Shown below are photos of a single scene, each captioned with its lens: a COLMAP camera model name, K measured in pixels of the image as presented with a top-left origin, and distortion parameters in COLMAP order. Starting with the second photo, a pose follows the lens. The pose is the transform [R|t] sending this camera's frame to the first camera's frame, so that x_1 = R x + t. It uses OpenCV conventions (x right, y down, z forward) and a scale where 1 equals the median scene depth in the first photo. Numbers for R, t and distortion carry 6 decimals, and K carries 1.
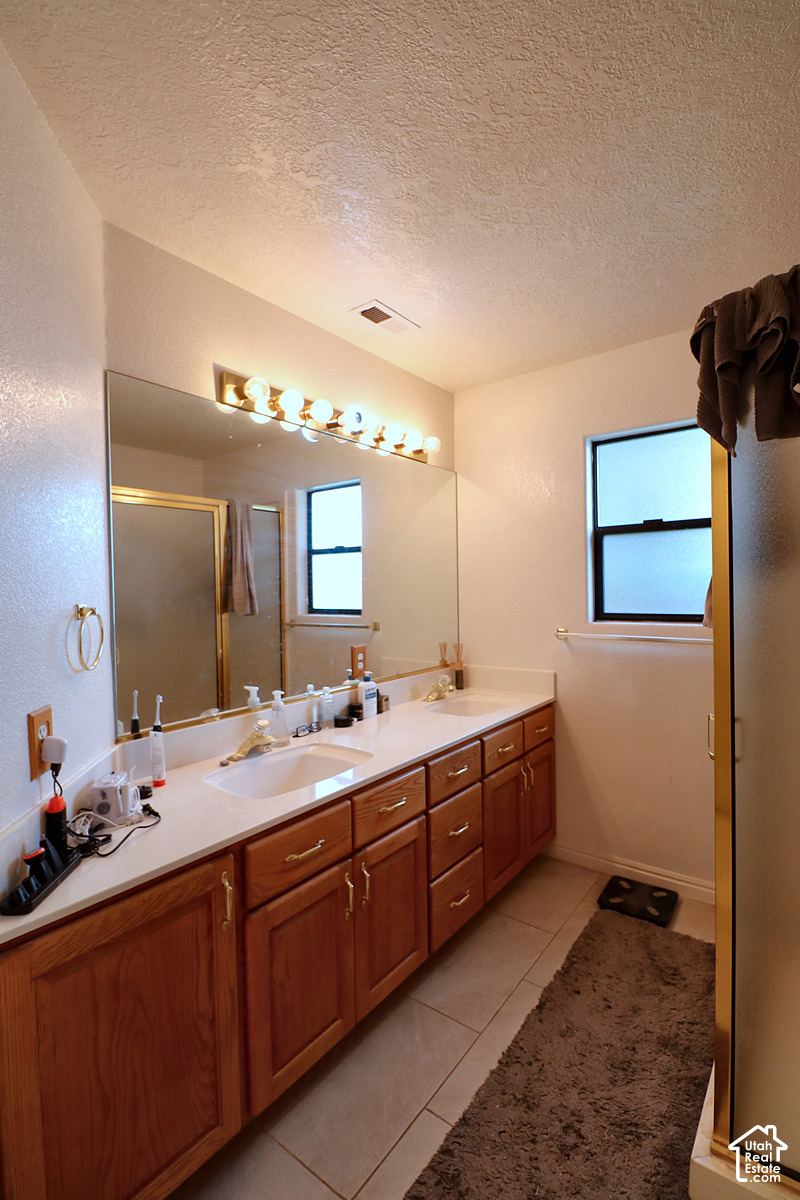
lens RADIAL K [[551.4, 0, 396.9], [0, 551.4, 603.4], [0, 0, 1]] dist [0.001351, -0.016964]
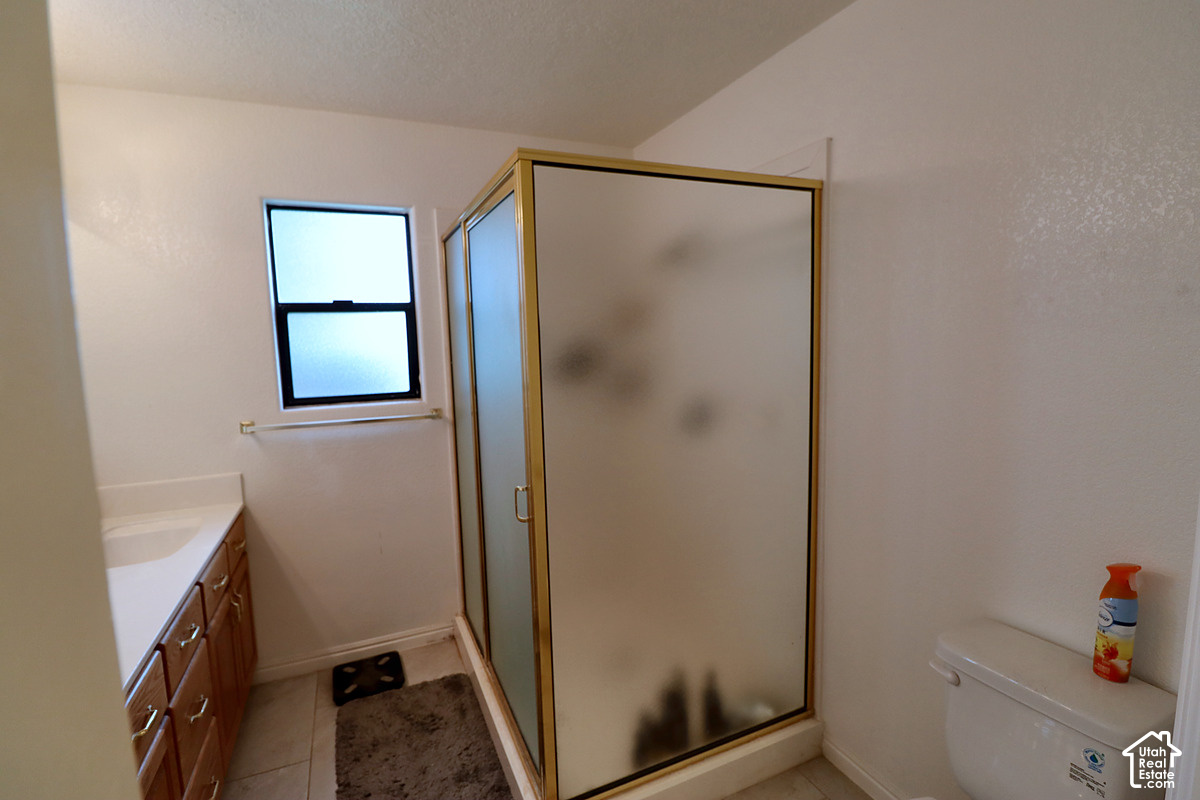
lens RADIAL K [[551.4, 0, 598.8], [0, 551.4, 392.0], [0, 0, 1]] dist [0.001351, -0.016964]
pose [[0.470376, -0.087031, 0.878164, -0.213453], [0.038938, 0.996203, 0.077873, -0.050941], [-0.881607, -0.002436, 0.471979, 0.143548]]
